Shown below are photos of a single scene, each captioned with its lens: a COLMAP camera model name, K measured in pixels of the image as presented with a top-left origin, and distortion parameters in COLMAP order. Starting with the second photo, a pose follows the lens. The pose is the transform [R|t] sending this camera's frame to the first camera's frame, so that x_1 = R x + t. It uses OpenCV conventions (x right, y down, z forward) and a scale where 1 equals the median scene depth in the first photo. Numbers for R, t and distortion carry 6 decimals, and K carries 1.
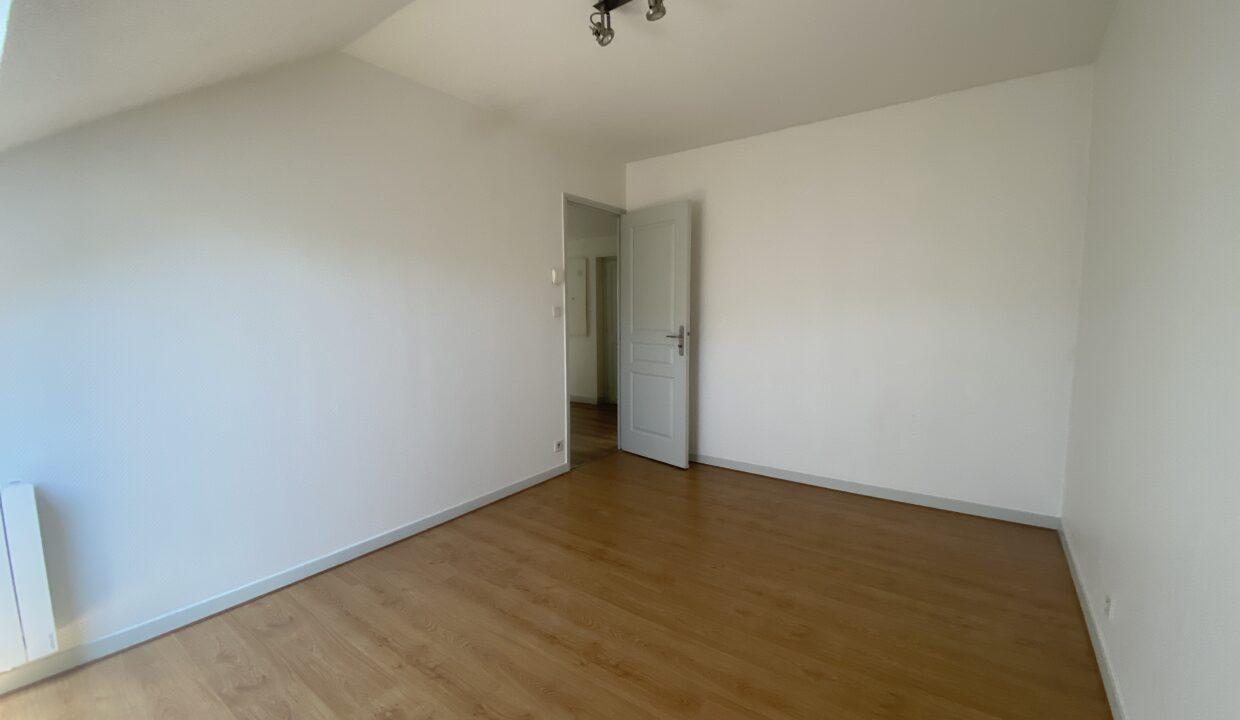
lens RADIAL K [[475.6, 0, 626.0], [0, 475.6, 372.5], [0, 0, 1]] dist [0.027744, -0.000045]
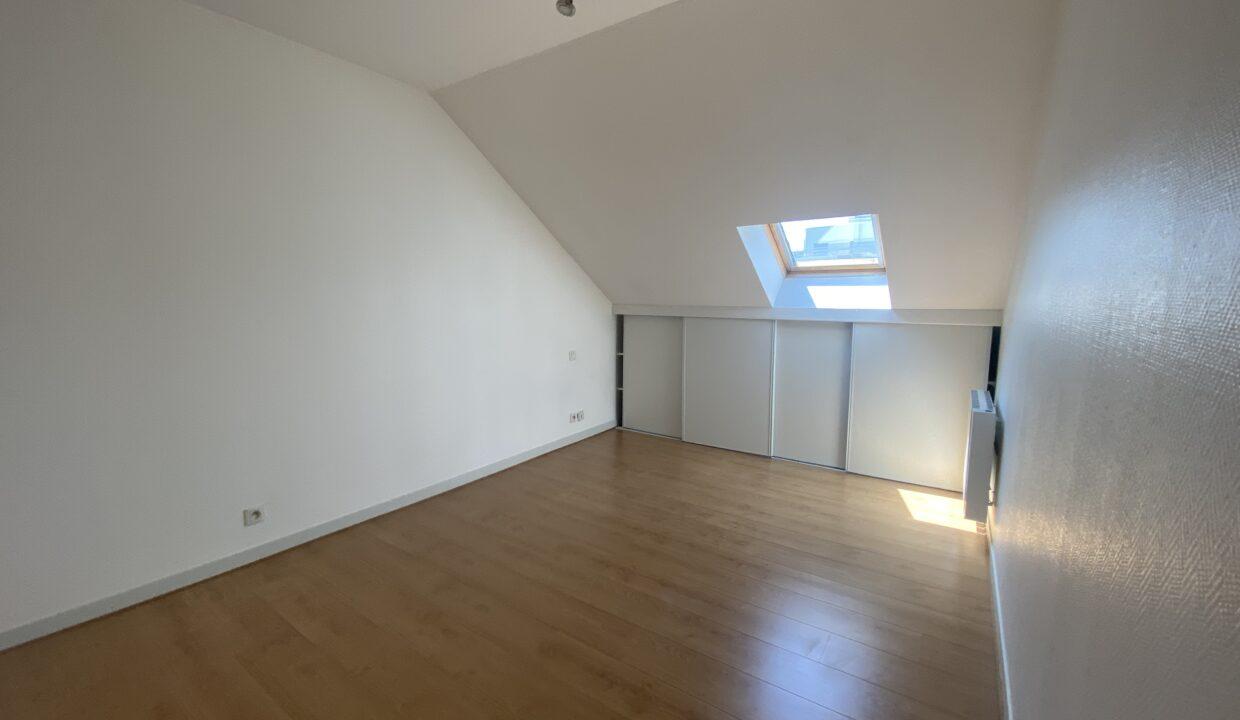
lens RADIAL K [[503.3, 0, 615.1], [0, 503.3, 360.8], [0, 0, 1]] dist [0.011674, -0.000395]
pose [[-0.999976, 0.006295, 0.002938, -0.030547], [0.006829, 0.968321, 0.249616, -0.206144], [-0.001274, 0.249630, -0.968341, 1.496042]]
